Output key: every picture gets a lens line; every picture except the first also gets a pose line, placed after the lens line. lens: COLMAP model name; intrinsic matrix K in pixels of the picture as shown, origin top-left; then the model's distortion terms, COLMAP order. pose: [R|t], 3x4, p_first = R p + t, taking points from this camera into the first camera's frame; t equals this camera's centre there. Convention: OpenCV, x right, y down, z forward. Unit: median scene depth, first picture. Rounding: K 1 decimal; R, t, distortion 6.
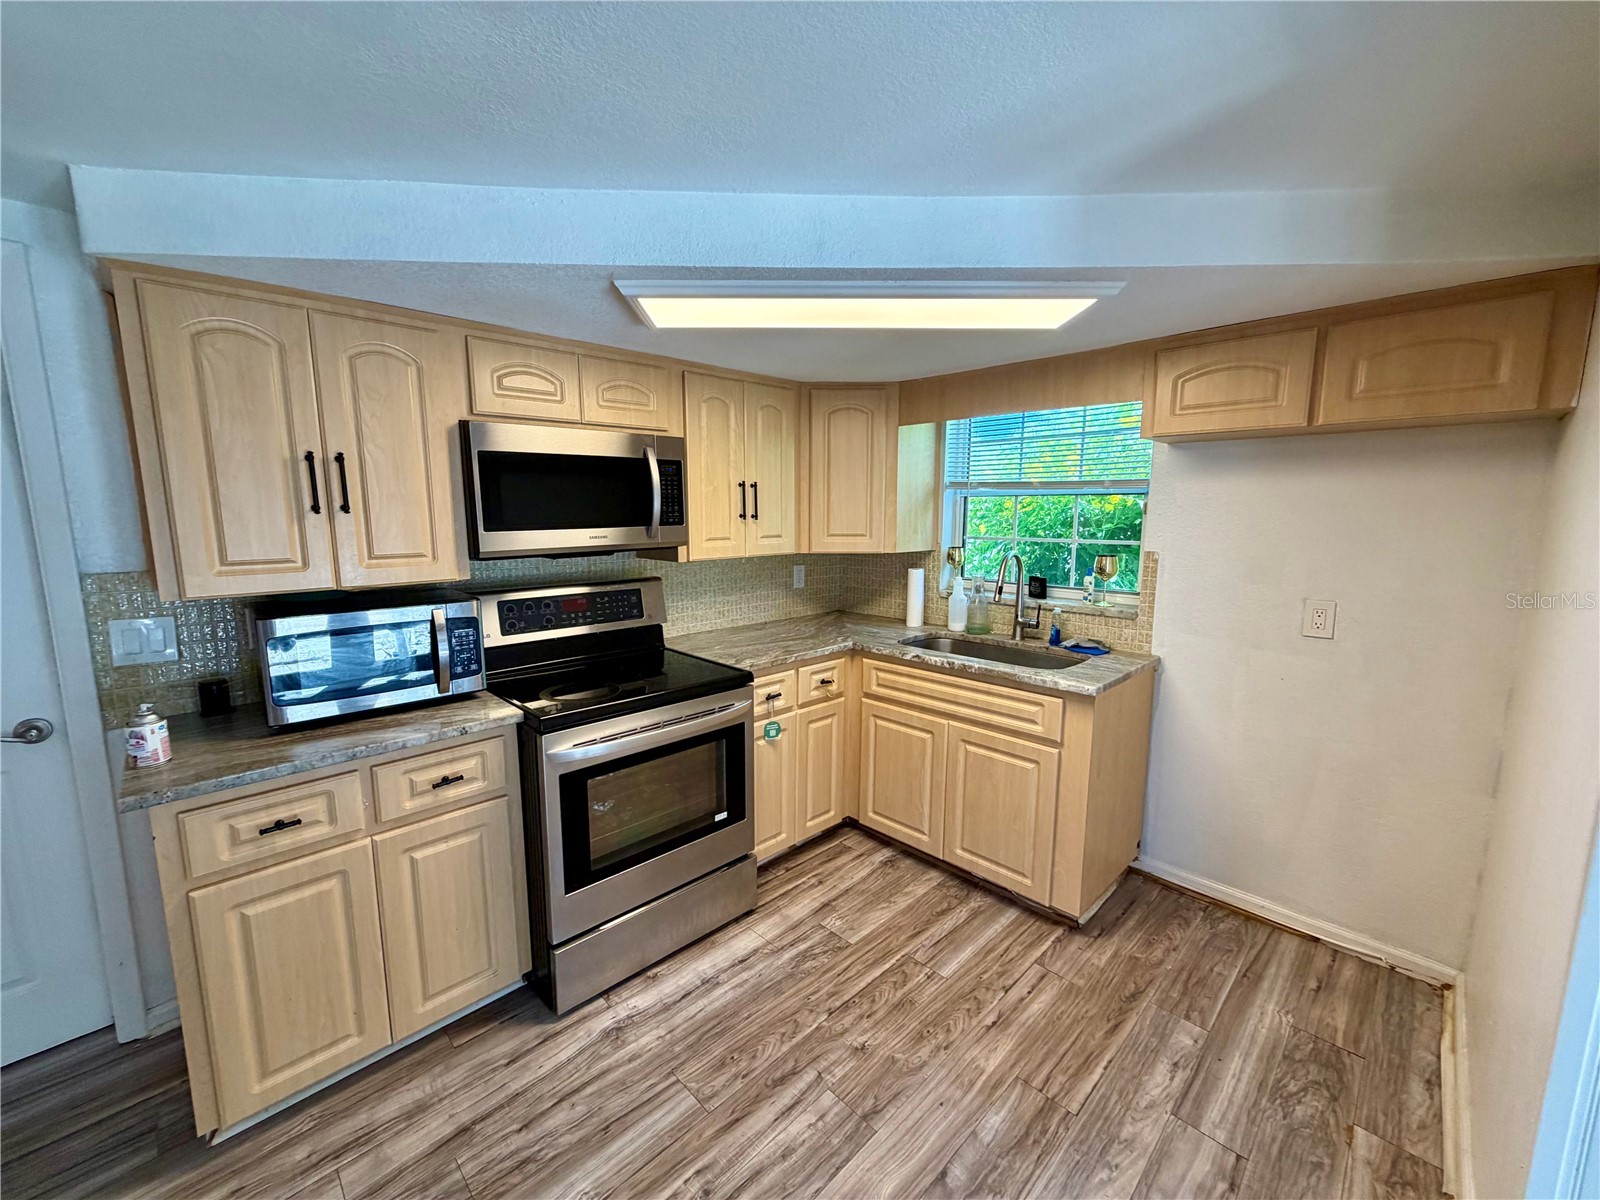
lens RADIAL K [[636.9, 0, 792.9], [0, 636.9, 601.6], [0, 0, 1]] dist [0.000560, -0.000212]
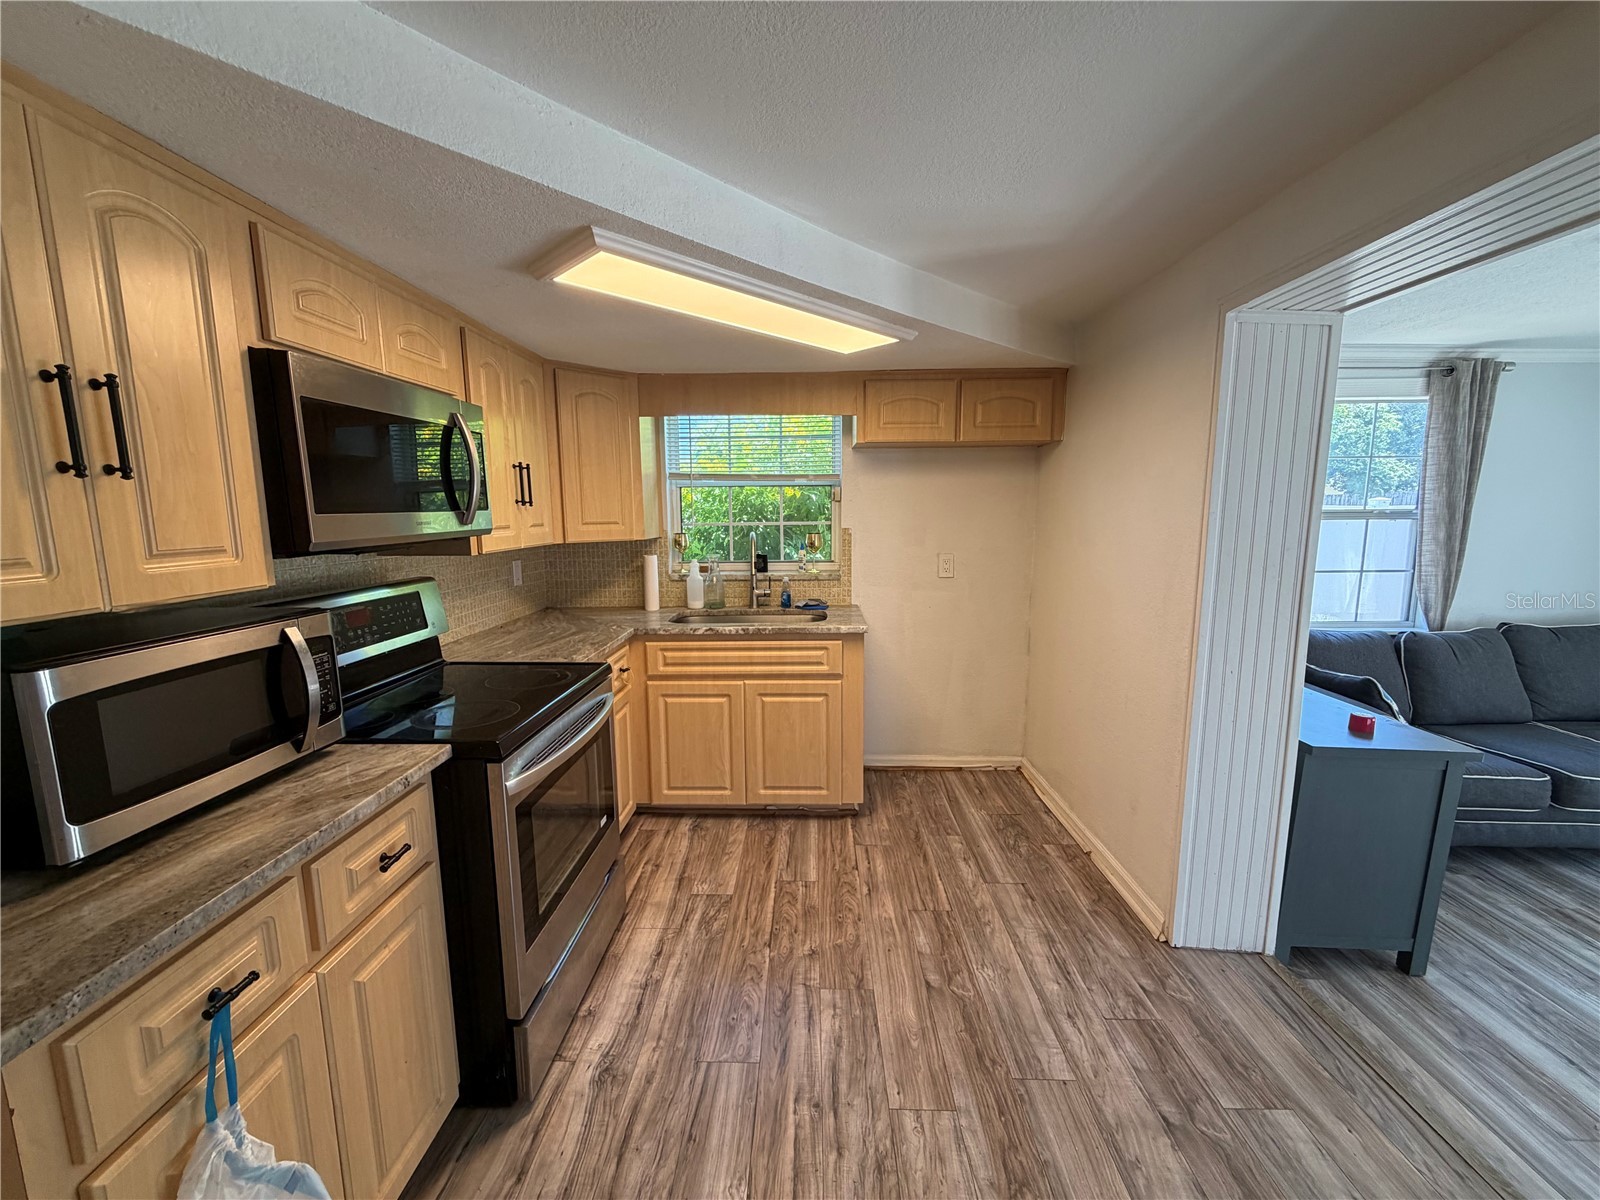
lens RADIAL K [[636.9, 0, 792.9], [0, 636.9, 601.6], [0, 0, 1]] dist [0.000560, -0.000212]
pose [[0.718282, -0.104656, 0.687836, -0.540112], [0.108386, 0.993384, 0.037962, 0.014518], [-0.687258, 0.047285, 0.724873, 0.126561]]
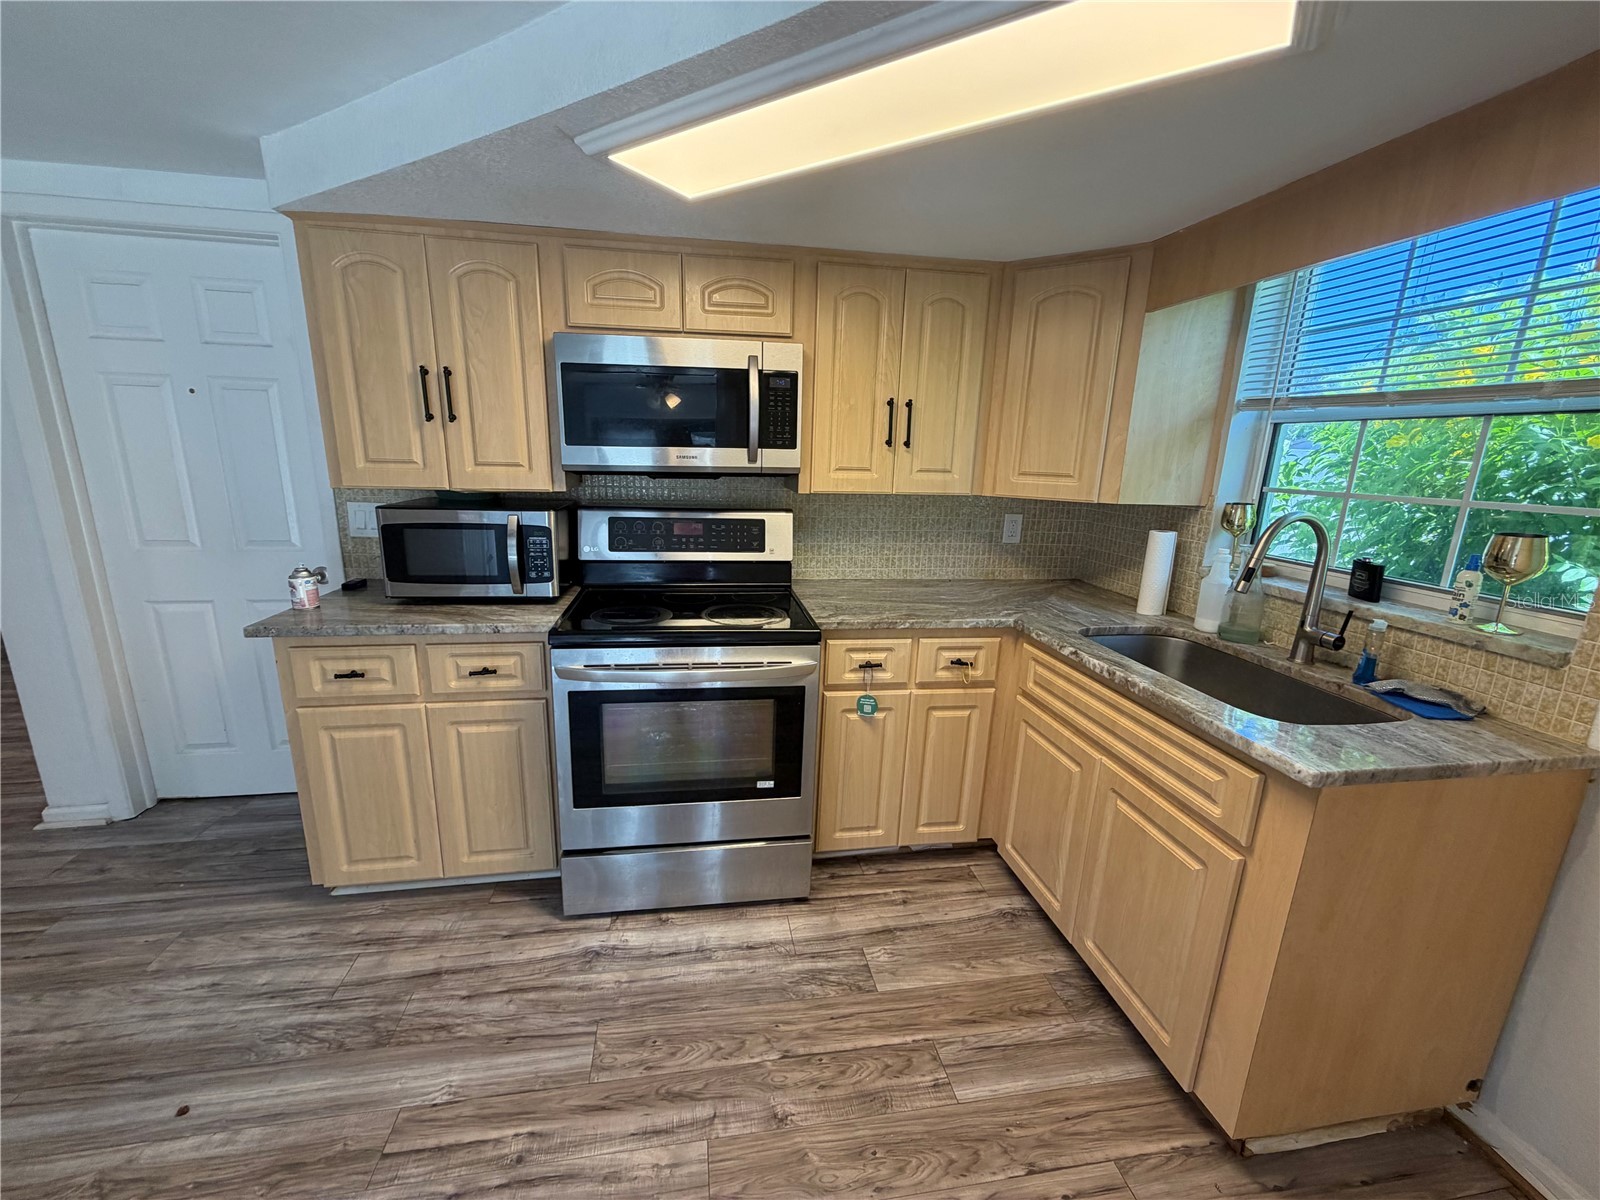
lens RADIAL K [[636.9, 0, 792.9], [0, 636.9, 601.6], [0, 0, 1]] dist [0.000560, -0.000212]
pose [[0.821070, 0.155779, -0.549160, 0.374961], [-0.110964, 0.987248, 0.114144, -0.016198], [0.559938, -0.032783, 0.827886, 0.314535]]
